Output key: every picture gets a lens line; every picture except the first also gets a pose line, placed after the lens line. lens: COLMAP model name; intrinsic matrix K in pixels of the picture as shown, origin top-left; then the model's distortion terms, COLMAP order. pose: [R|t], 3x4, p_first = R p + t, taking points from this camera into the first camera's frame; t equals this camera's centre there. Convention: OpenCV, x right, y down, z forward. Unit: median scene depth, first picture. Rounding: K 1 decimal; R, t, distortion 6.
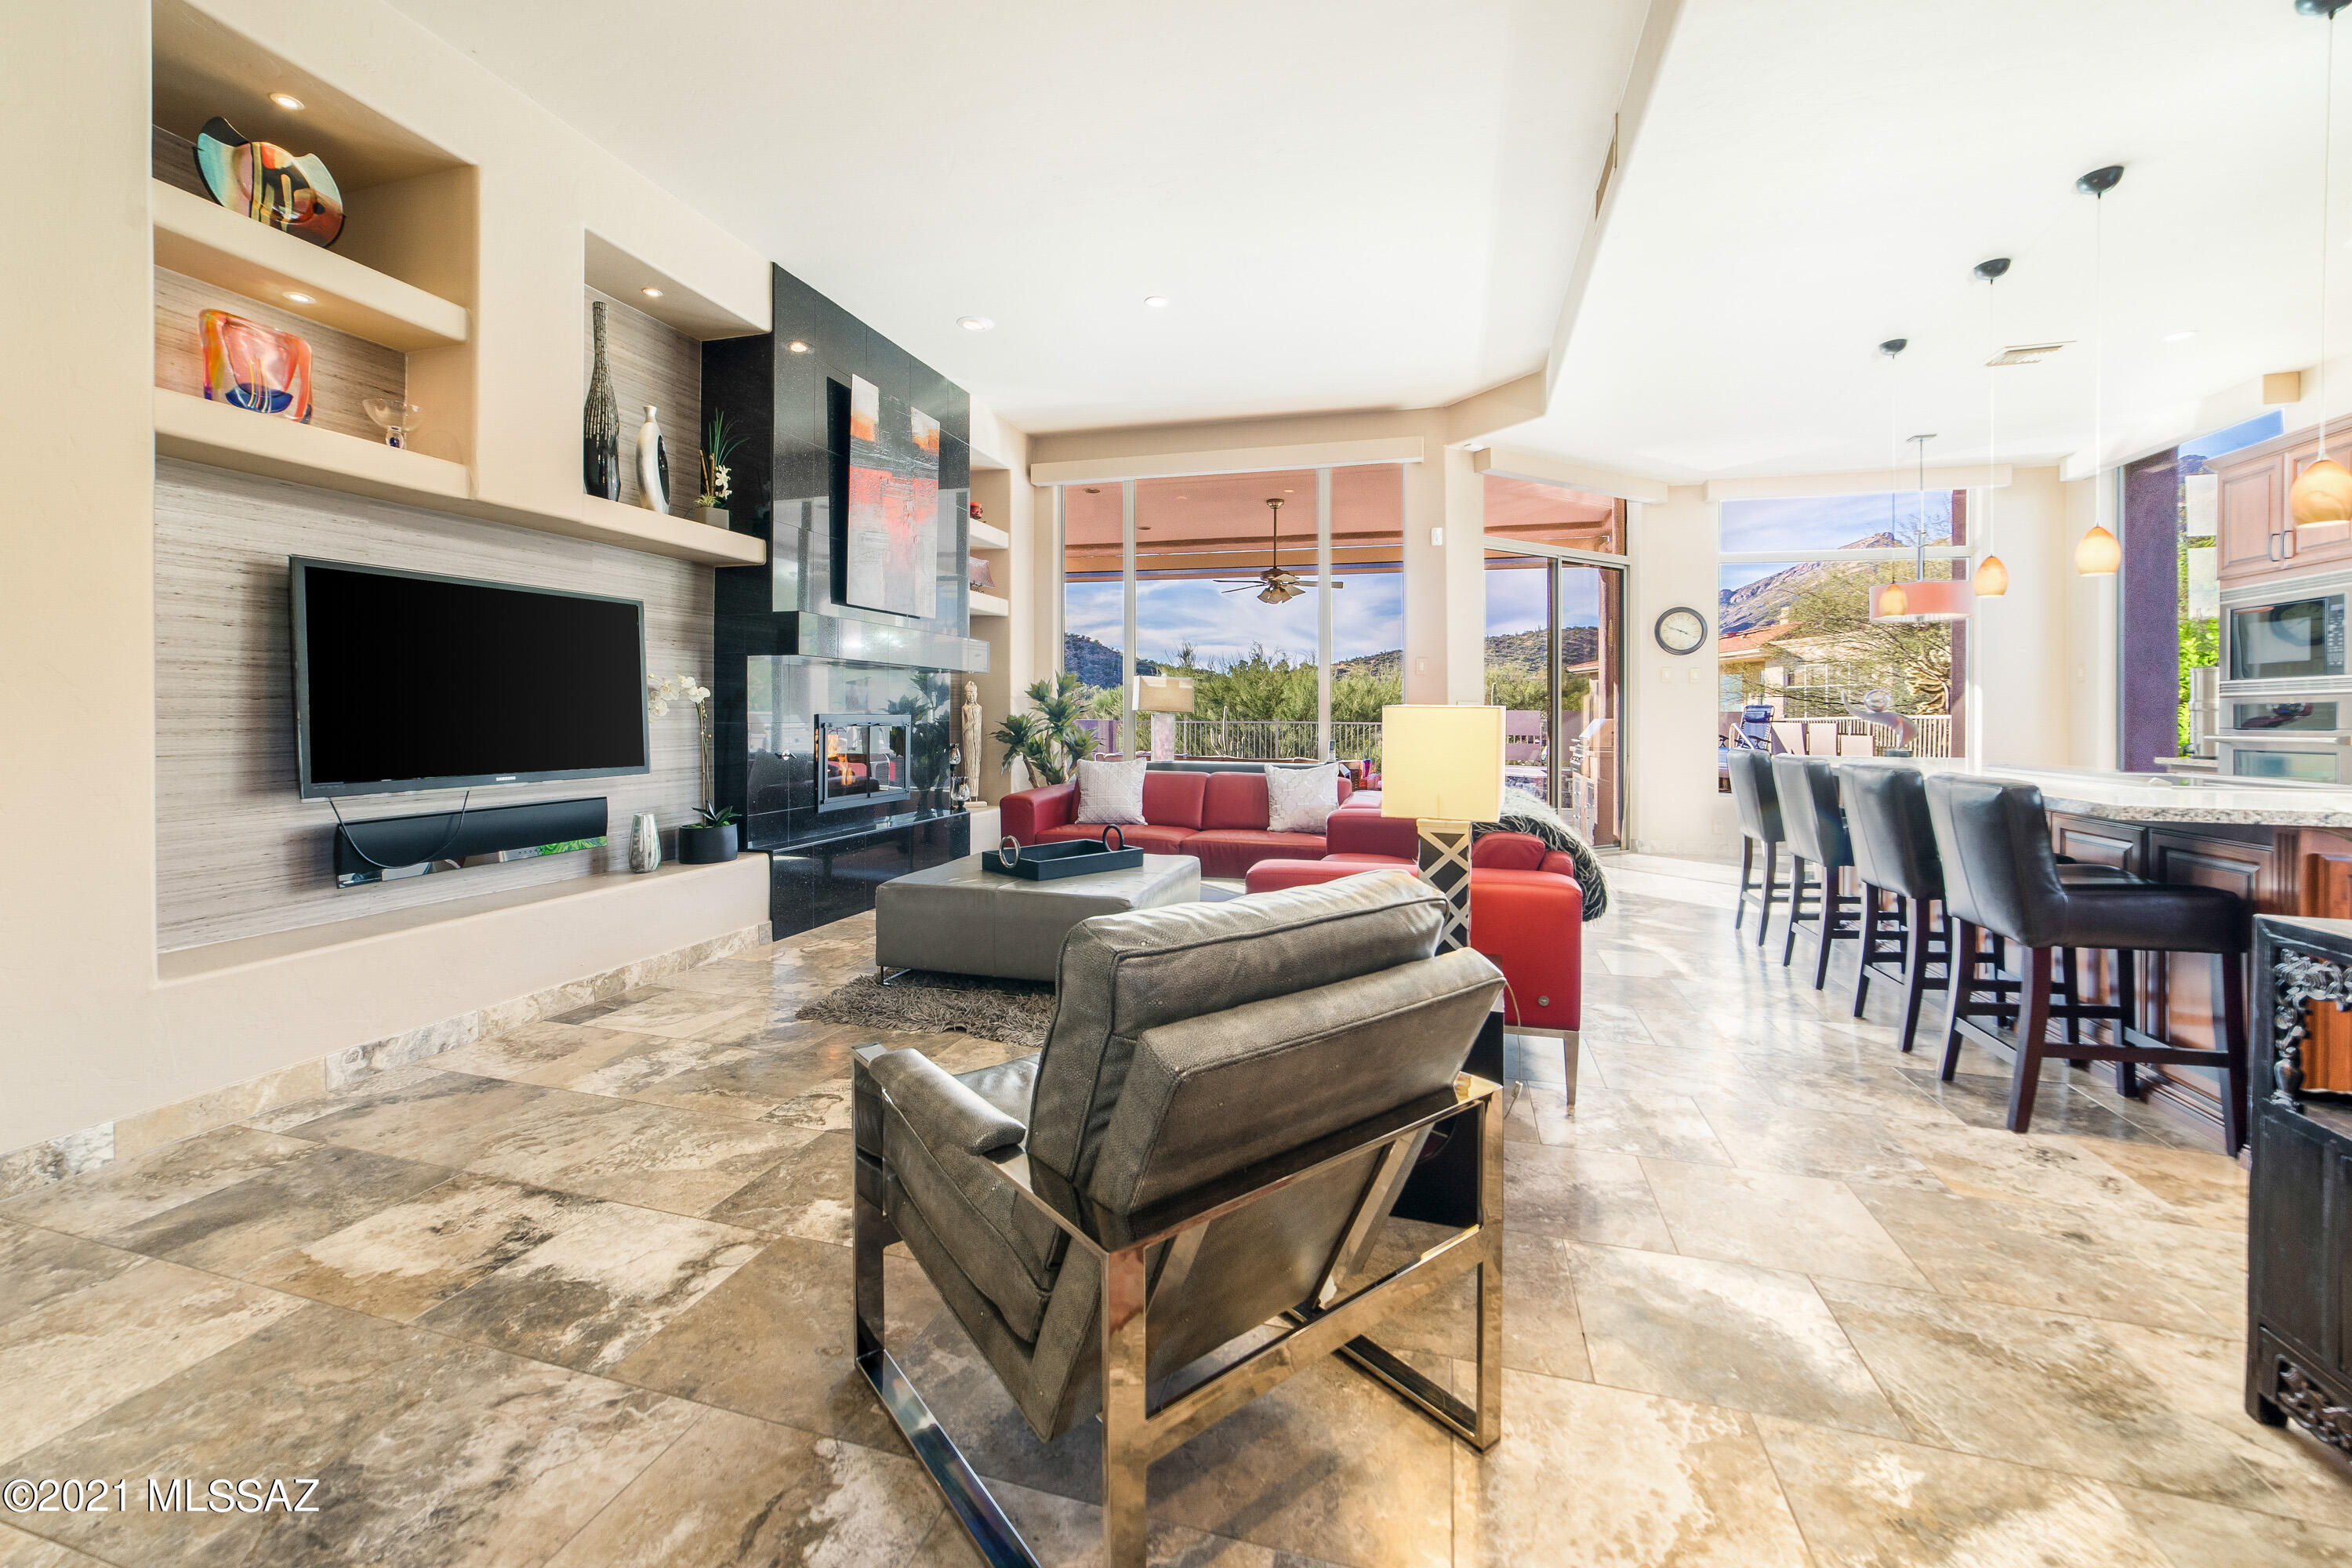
lens RADIAL K [[931.4, 0, 1152.4], [0, 931.4, 724.7], [0, 0, 1]] dist [-0.019865, 0.006140]
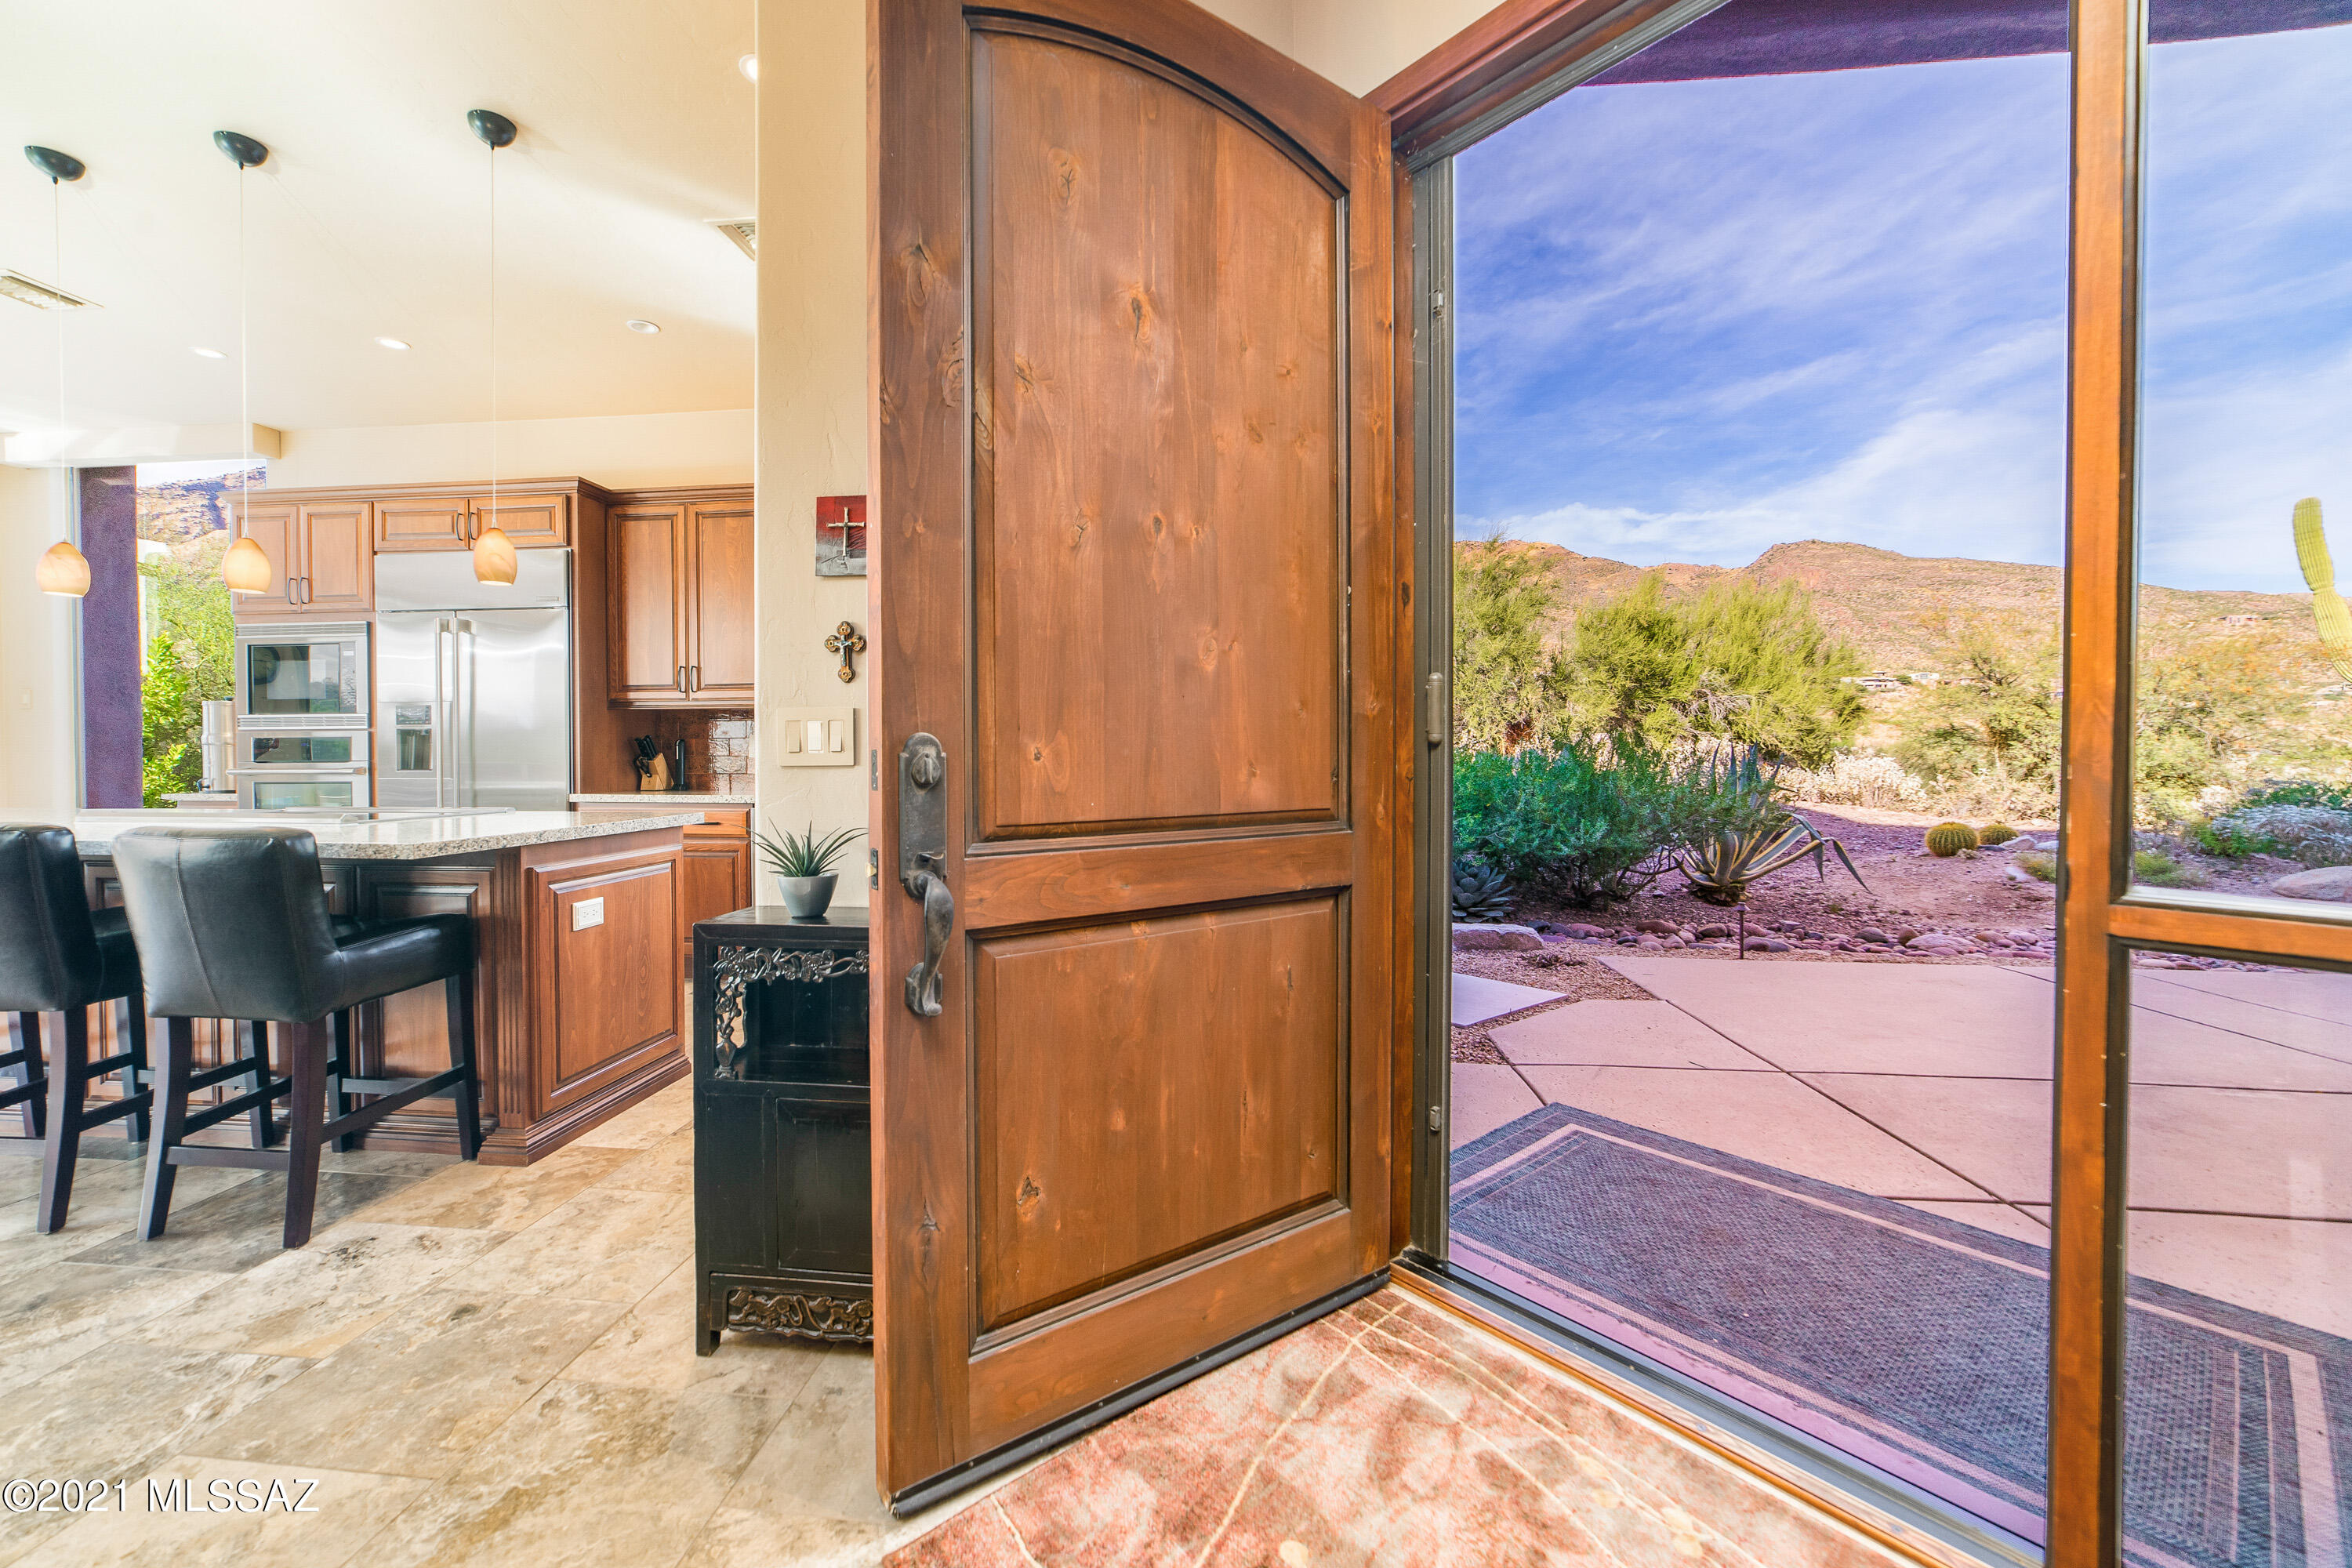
lens RADIAL K [[920.1, 0, 1155.0], [0, 920.1, 760.3], [0, 0, 1]] dist [-0.010616, 0.002422]
pose [[-0.189606, -0.014360, 0.981755, -0.008568], [0.013556, 0.999759, 0.017242, -0.001758], [-0.981767, 0.016578, -0.189366, 0.223026]]
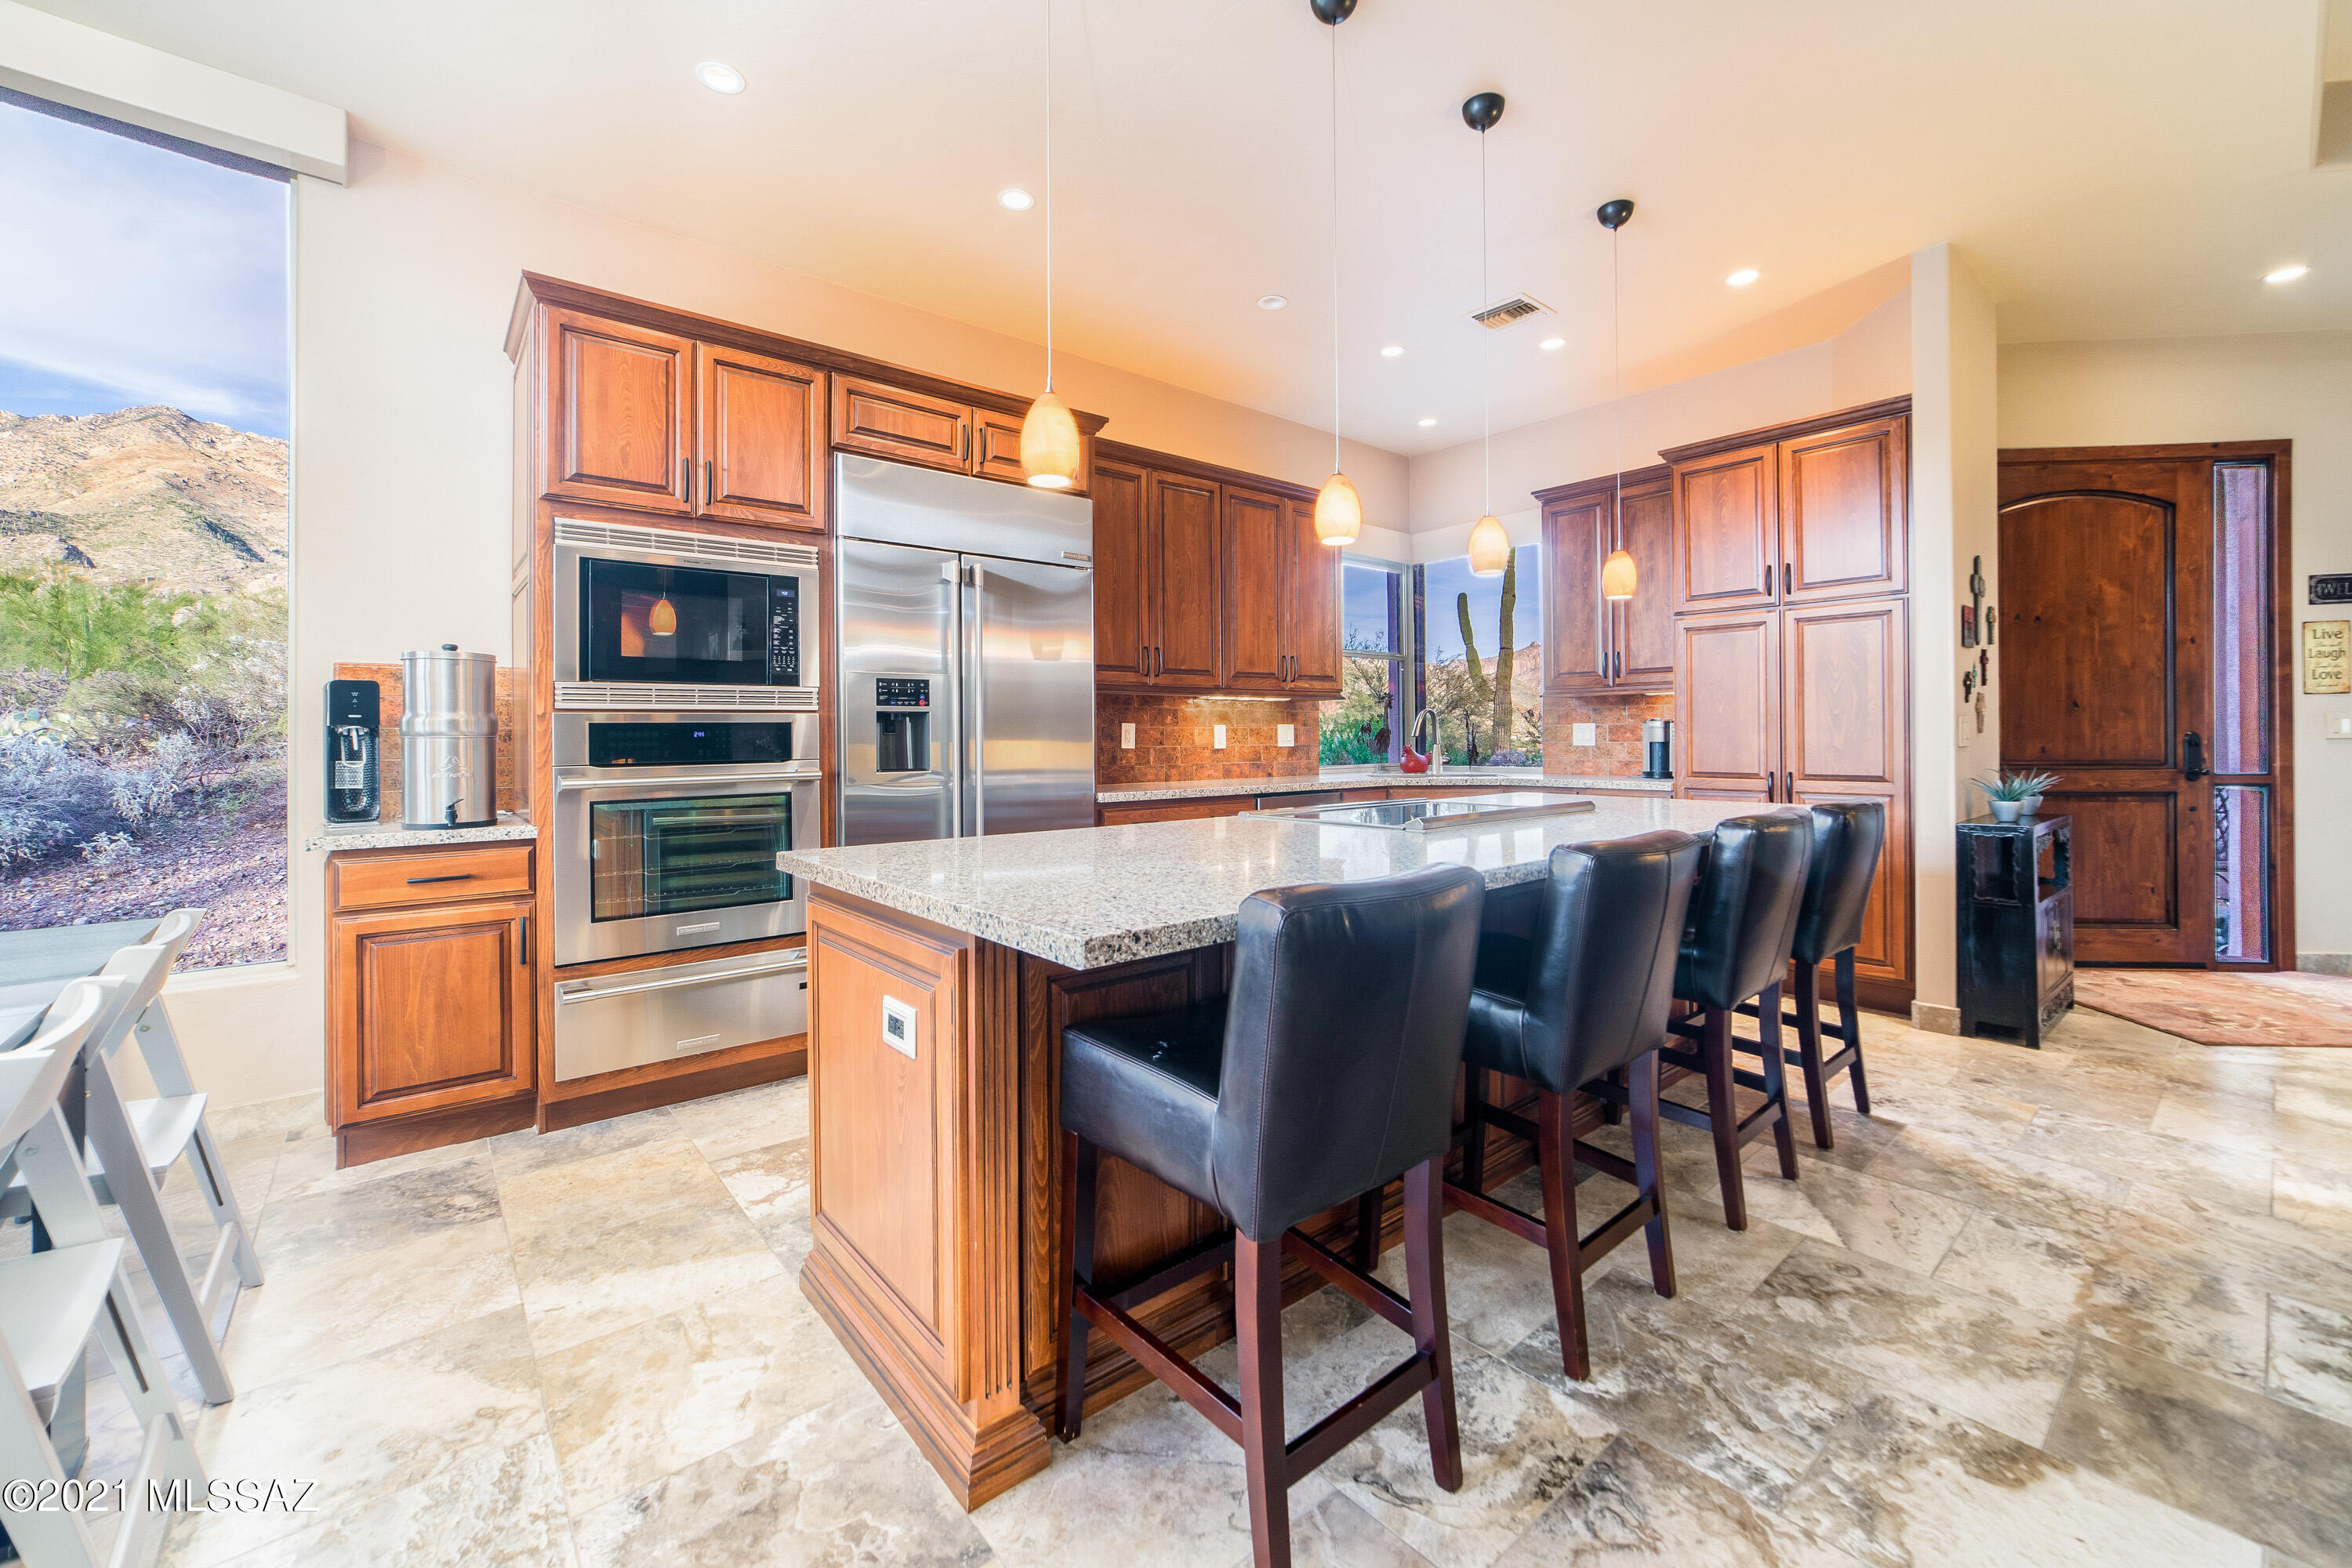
lens RADIAL K [[931.4, 0, 1167.8], [0, 931.4, 734.4], [0, 0, 1]] dist [-0.019865, 0.006140]
pose [[-0.836348, 0.000356, 0.548199, 0.605082], [0.008421, 0.999890, 0.012198, -0.021434], [-0.548134, 0.014818, -0.836259, 1.396888]]
